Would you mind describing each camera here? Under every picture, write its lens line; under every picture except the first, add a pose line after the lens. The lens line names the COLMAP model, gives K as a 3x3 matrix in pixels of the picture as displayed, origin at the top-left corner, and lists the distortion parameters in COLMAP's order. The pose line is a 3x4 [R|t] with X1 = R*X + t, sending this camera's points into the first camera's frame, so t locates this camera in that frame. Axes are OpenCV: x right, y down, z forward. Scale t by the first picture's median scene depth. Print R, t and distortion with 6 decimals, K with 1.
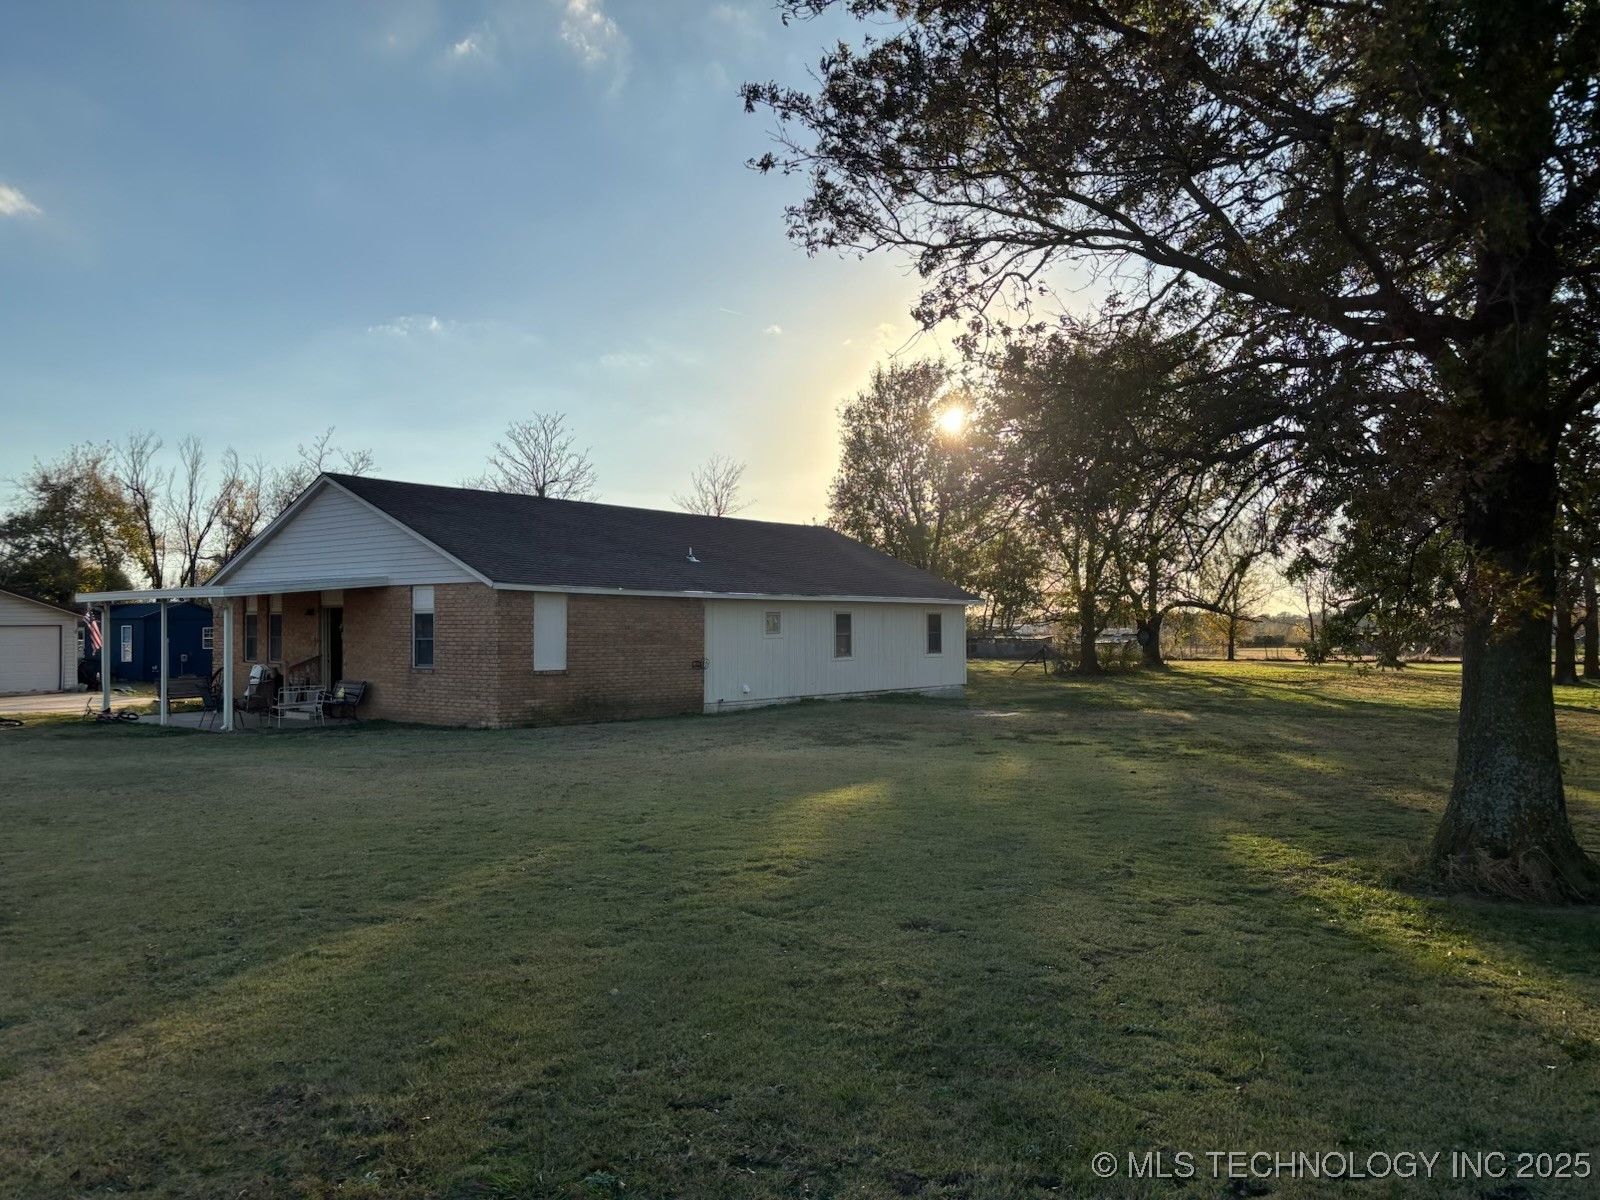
lens RADIAL K [[1209.2, 0, 781.4], [0, 1209.2, 645.8], [0, 0, 1]] dist [0.058880, -0.047811]
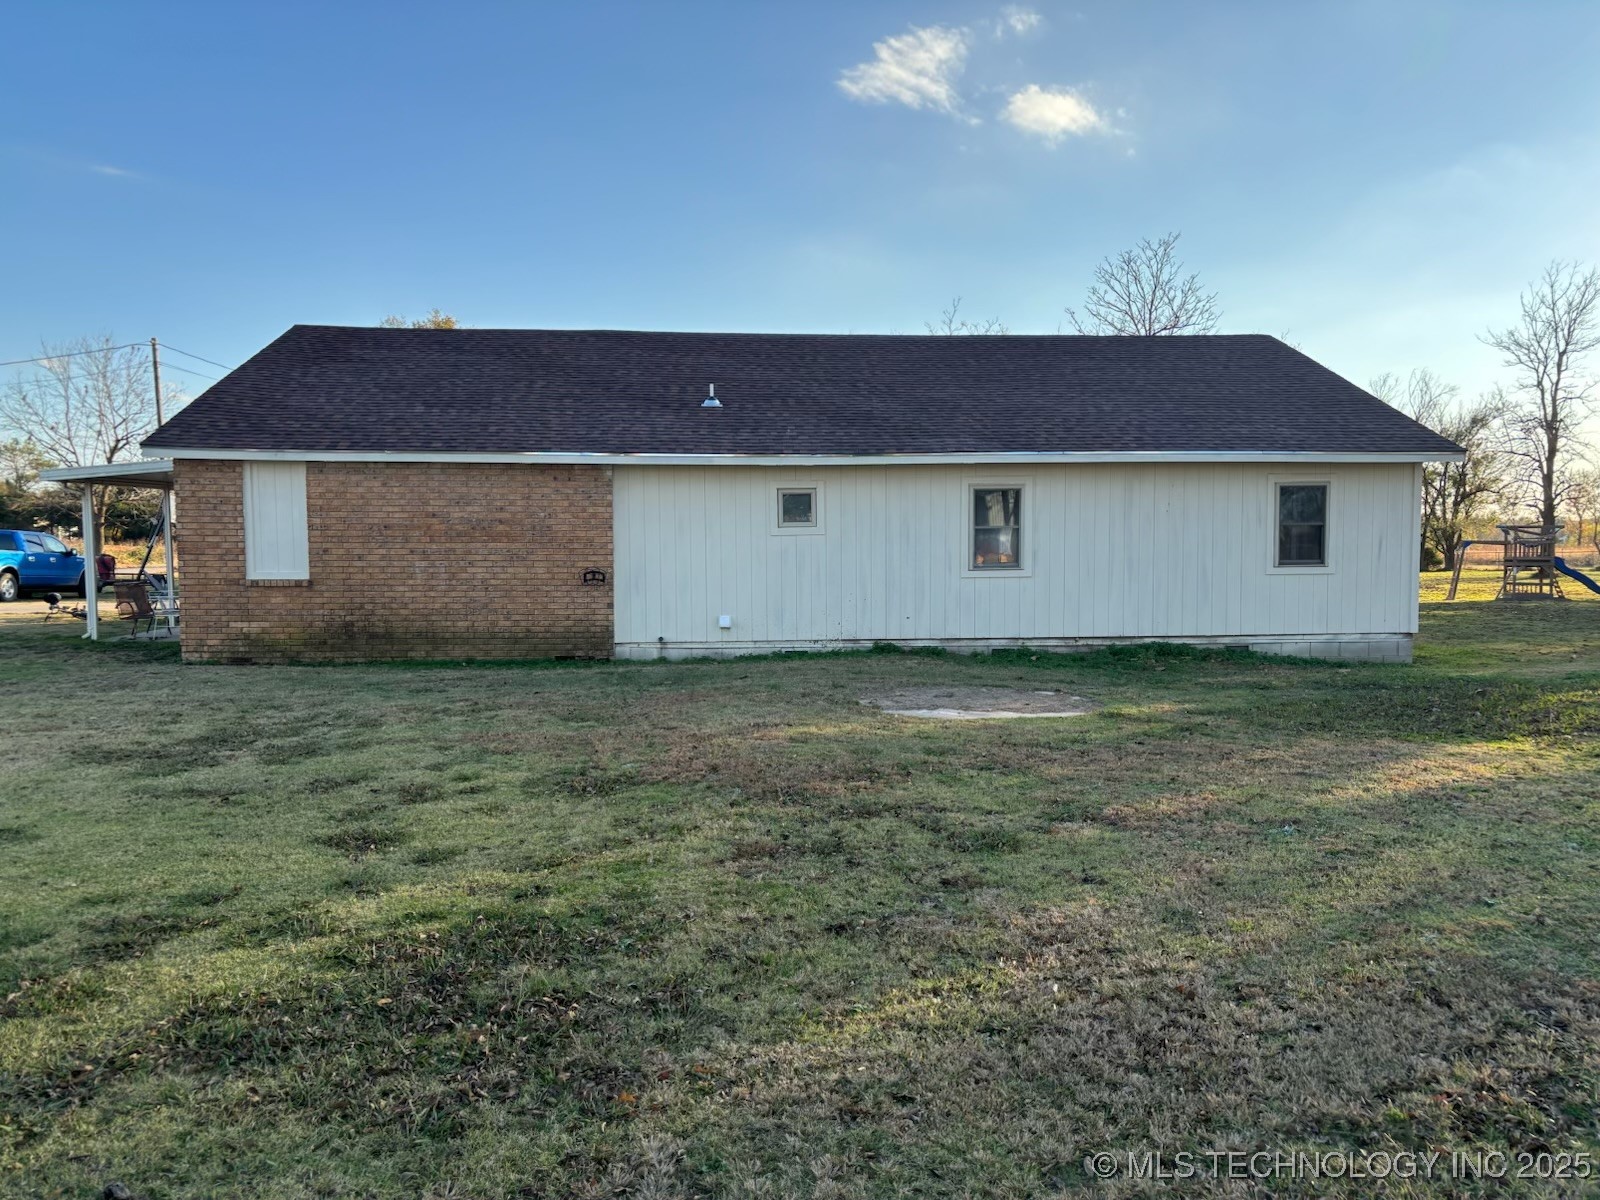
lens RADIAL K [[1209.2, 0, 792.4], [0, 1209.2, 582.5], [0, 0, 1]] dist [0.058880, -0.047811]
pose [[0.702373, 0.031751, -0.711101, 0.411351], [-0.008535, 0.999308, 0.036190, -0.004073], [0.711758, -0.019350, 0.702158, 0.633133]]
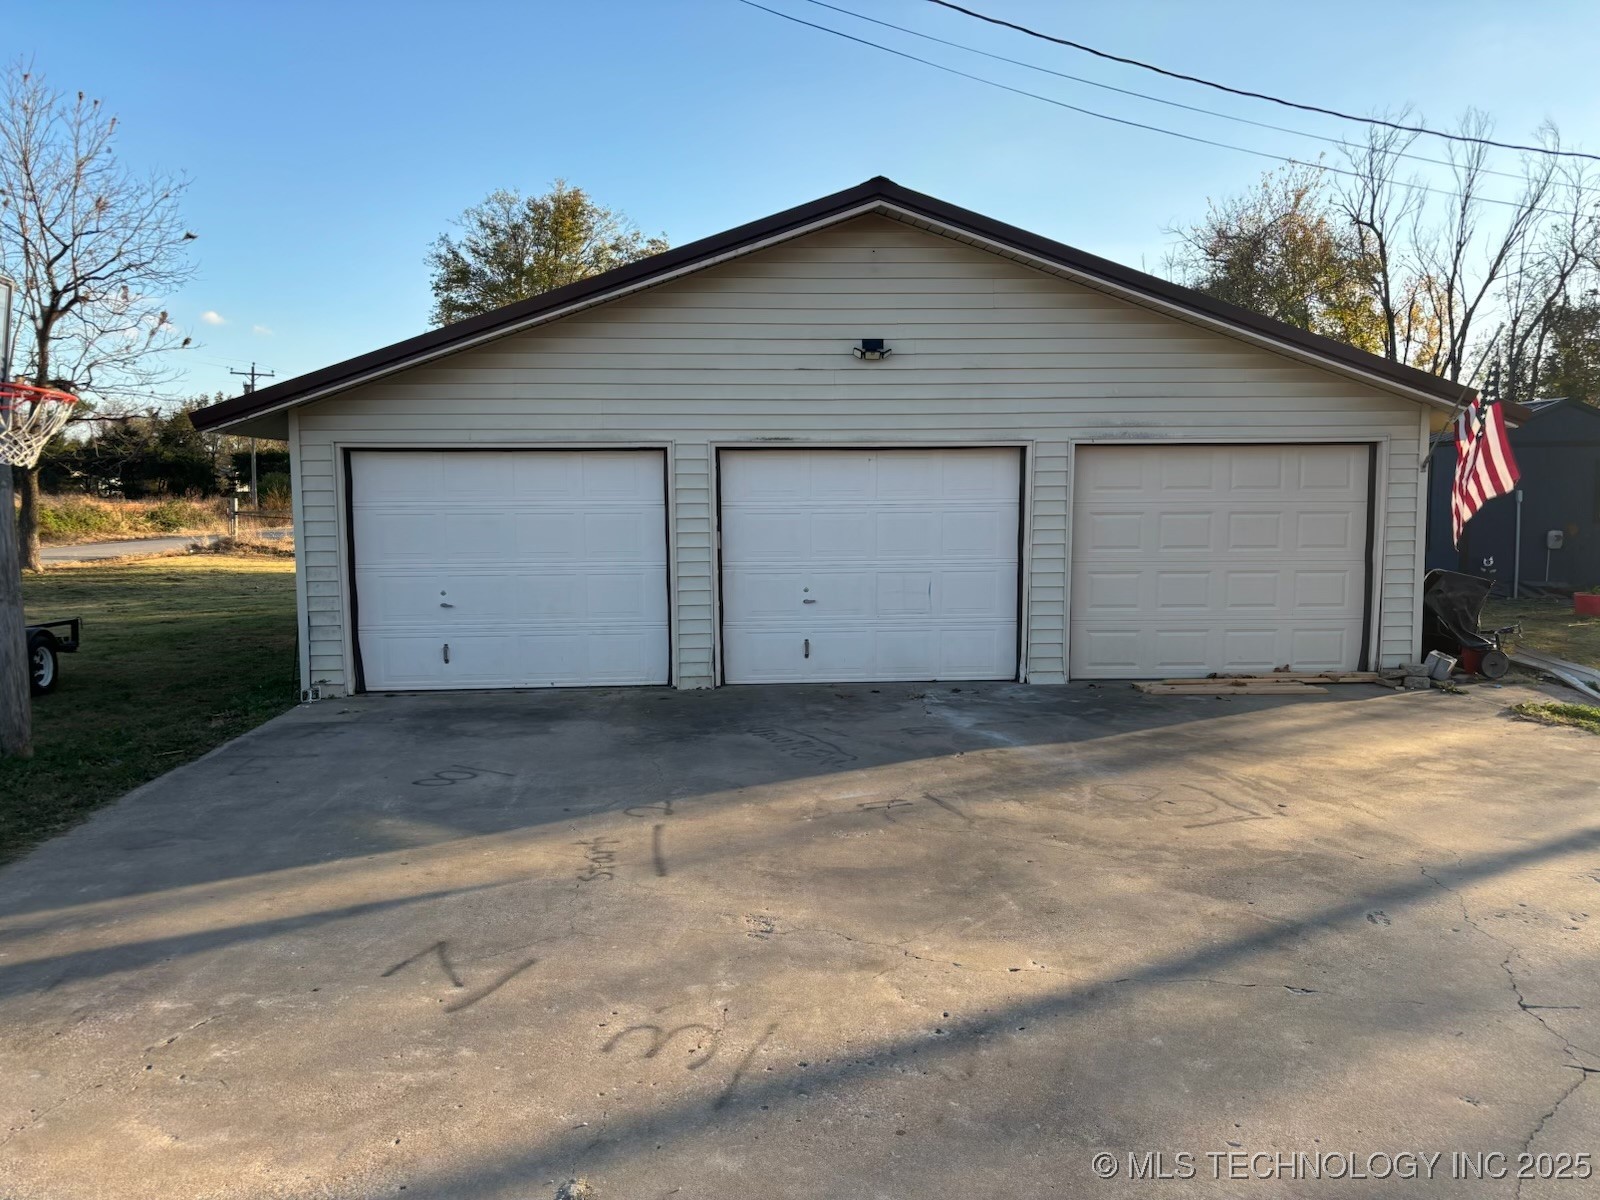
lens RADIAL K [[1209.2, 0, 795.0], [0, 1209.2, 608.6], [0, 0, 1]] dist [0.058880, -0.047811]
pose [[0.671899, 0.078686, -0.736451, -0.679243], [-0.013573, 0.995482, 0.093978, -0.005480], [0.740519, -0.053148, 0.669931, 1.031575]]
